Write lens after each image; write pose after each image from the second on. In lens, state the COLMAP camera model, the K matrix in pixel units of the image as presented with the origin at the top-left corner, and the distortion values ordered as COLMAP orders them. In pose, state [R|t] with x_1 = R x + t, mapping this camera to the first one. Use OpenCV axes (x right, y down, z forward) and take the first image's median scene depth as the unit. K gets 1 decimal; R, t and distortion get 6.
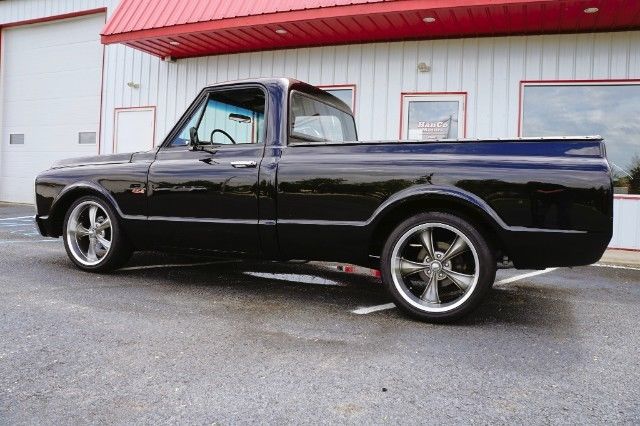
lens RADIAL K [[509.3, 0, 322.9], [0, 509.3, 214.5], [0, 0, 1]] dist [-0.166286, 0.111858]
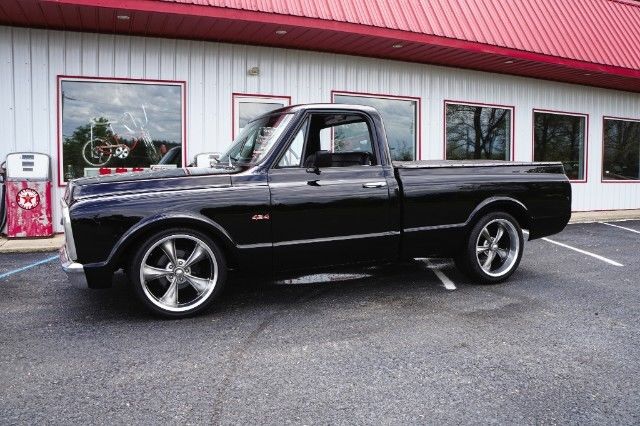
lens RADIAL K [[509.3, 0, 319.2], [0, 509.3, 217.1], [0, 0, 1]] dist [-0.166286, 0.111858]
pose [[0.692638, -0.108864, 0.713023, -0.897124], [0.066959, 0.993980, 0.086715, -0.113131], [-0.718171, -0.012319, 0.695758, 0.240440]]
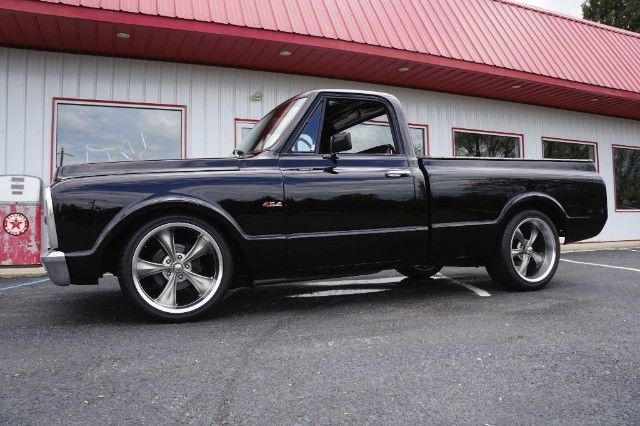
lens RADIAL K [[509.3, 0, 321.7], [0, 509.3, 216.8], [0, 0, 1]] dist [-0.166286, 0.111858]
pose [[0.686727, -0.037115, 0.725968, -0.847472], [0.086770, 0.995741, -0.031172, 0.005193], [-0.721718, 0.084399, 0.687022, 0.345160]]
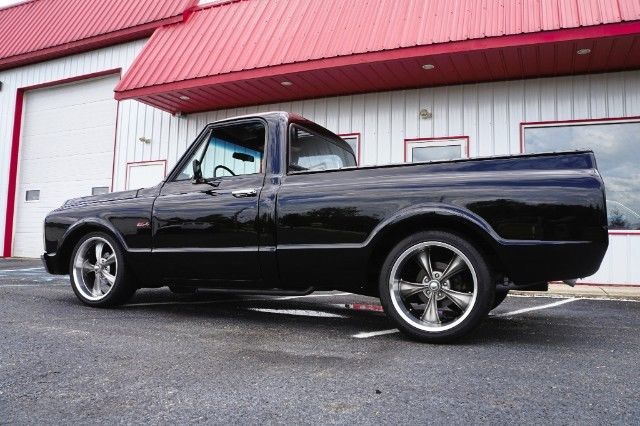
lens RADIAL K [[509.3, 0, 323.8], [0, 509.3, 217.2], [0, 0, 1]] dist [-0.166286, 0.111858]
pose [[0.999558, -0.019381, -0.022557, 0.022255], [0.016587, 0.992867, -0.118065, 0.060719], [0.024684, 0.117638, 0.992750, -0.008471]]
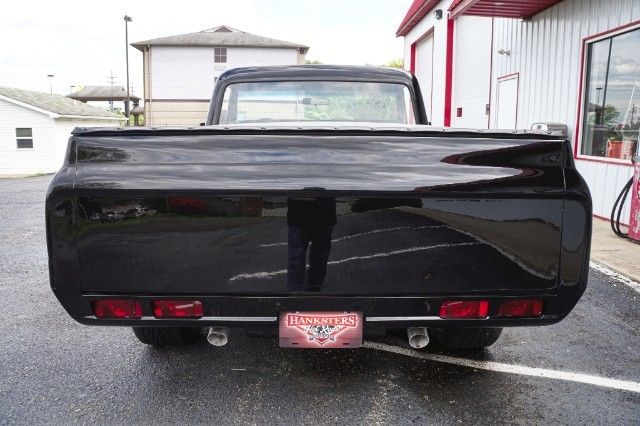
lens RADIAL K [[509.3, 0, 320.8], [0, 509.3, 209.4], [0, 0, 1]] dist [-0.166286, 0.111858]
pose [[0.403723, 0.110540, -0.908179, 0.833588], [-0.047658, 0.993867, 0.099784, -0.089489], [0.913639, 0.002997, 0.406515, 0.665318]]
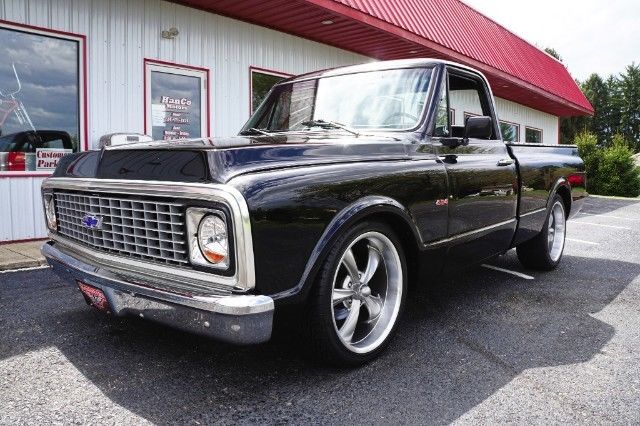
lens RADIAL K [[509.3, 0, 319.9], [0, 509.3, 216.4], [0, 0, 1]] dist [-0.166286, 0.111858]
pose [[0.310410, -0.126964, 0.942086, -0.980425], [0.065137, 0.991552, 0.112169, -0.105643], [-0.948368, 0.026546, 0.316058, 0.869647]]
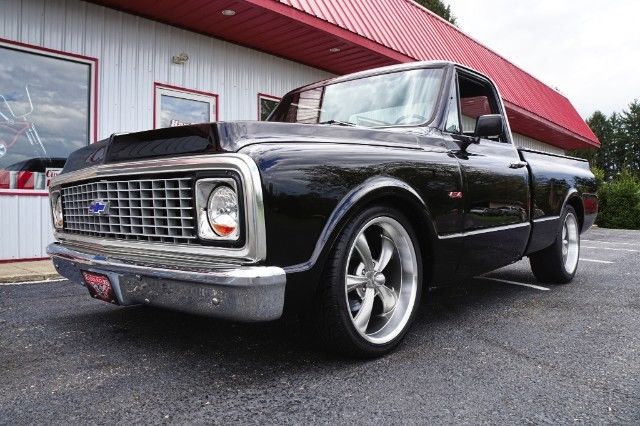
lens RADIAL K [[509.3, 0, 321.6], [0, 509.3, 215.6], [0, 0, 1]] dist [-0.166286, 0.111858]
pose [[0.320327, -0.049779, 0.945998, -0.974759], [0.072113, 0.997002, 0.028044, -0.046800], [-0.944558, 0.059236, 0.322957, 0.880846]]
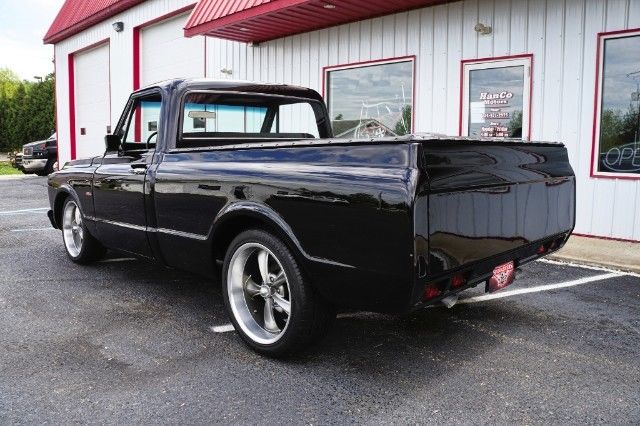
lens RADIAL K [[511.1, 0, 322.6], [0, 511.1, 210.8], [0, 0, 1]] dist [-0.158362, 0.105061]
pose [[0.926095, 0.013493, -0.377049, 0.475136], [0.009017, 0.998283, 0.057872, -0.062834], [0.377182, -0.056995, 0.924384, 0.173358]]
